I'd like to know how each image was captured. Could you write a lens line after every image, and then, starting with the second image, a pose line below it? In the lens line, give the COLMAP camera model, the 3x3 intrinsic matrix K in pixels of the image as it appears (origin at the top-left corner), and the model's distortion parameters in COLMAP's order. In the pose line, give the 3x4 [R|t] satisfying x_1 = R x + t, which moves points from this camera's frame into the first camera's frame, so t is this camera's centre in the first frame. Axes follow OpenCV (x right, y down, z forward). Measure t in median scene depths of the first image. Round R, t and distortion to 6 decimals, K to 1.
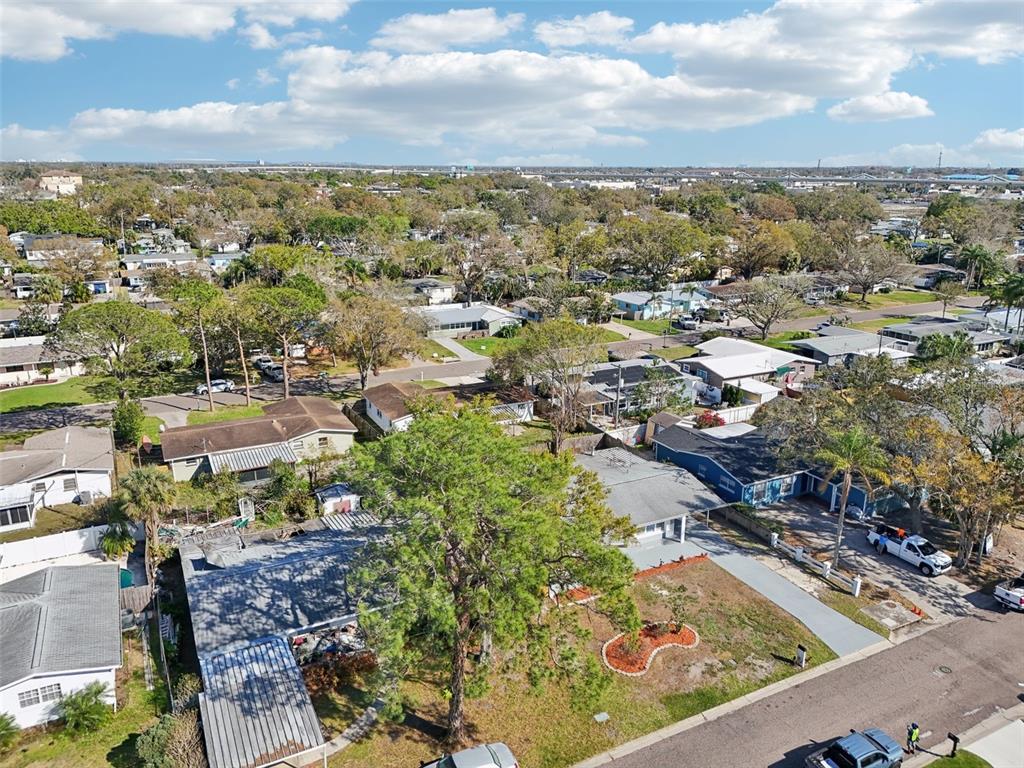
lens RADIAL K [[757.1, 0, 512.0], [0, 757.1, 384.0], [0, 0, 1]] dist [0.027691, -0.005183]
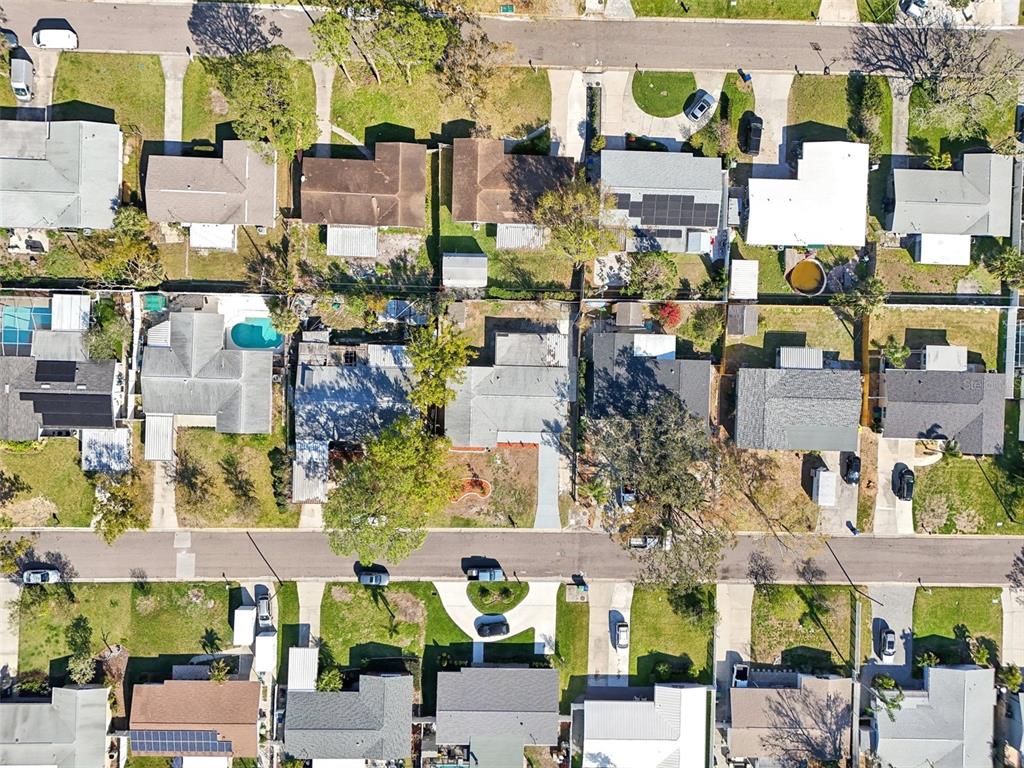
lens RADIAL K [[757.1, 0, 512.0], [0, 757.1, 384.0], [0, 0, 1]] dist [0.027691, -0.005183]
pose [[0.876503, 0.479786, 0.039347, 0.049102], [-0.173660, 0.238903, 0.955389, -2.140601], [0.448982, -0.844234, 0.292719, 0.661741]]
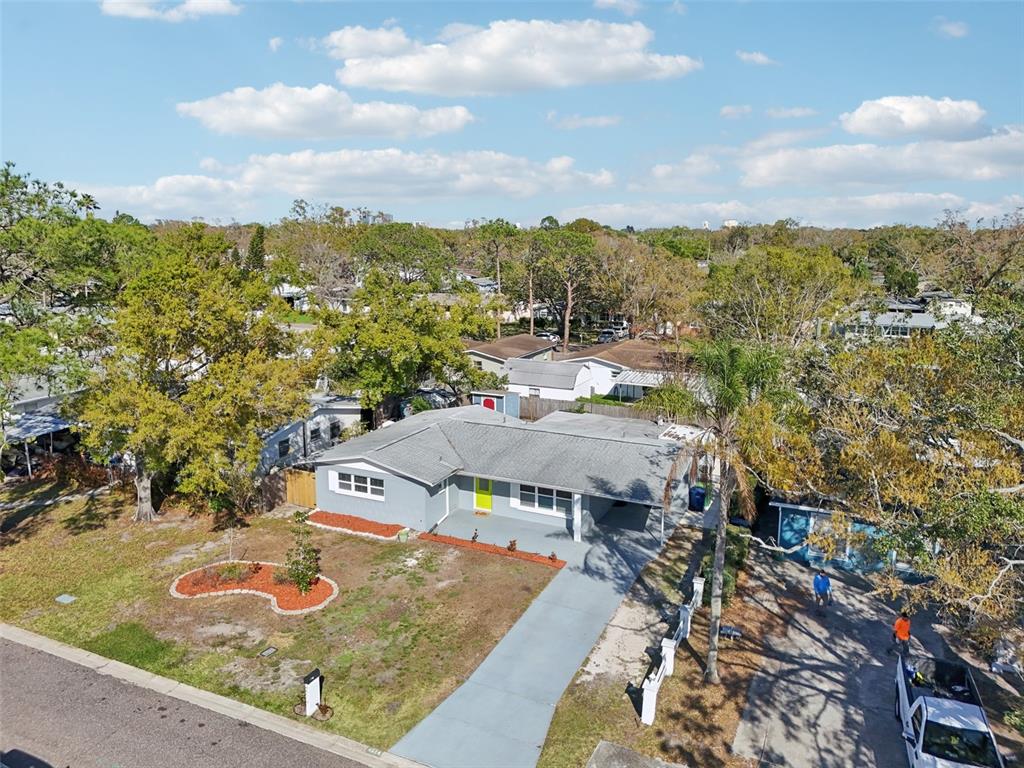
lens RADIAL K [[757.1, 0, 512.0], [0, 757.1, 384.0], [0, 0, 1]] dist [0.027691, -0.005183]
pose [[0.614209, 0.154101, -0.773951, 0.820585], [-0.222354, 0.974807, 0.017633, 0.118810], [0.757170, 0.161261, 0.633000, 0.748099]]
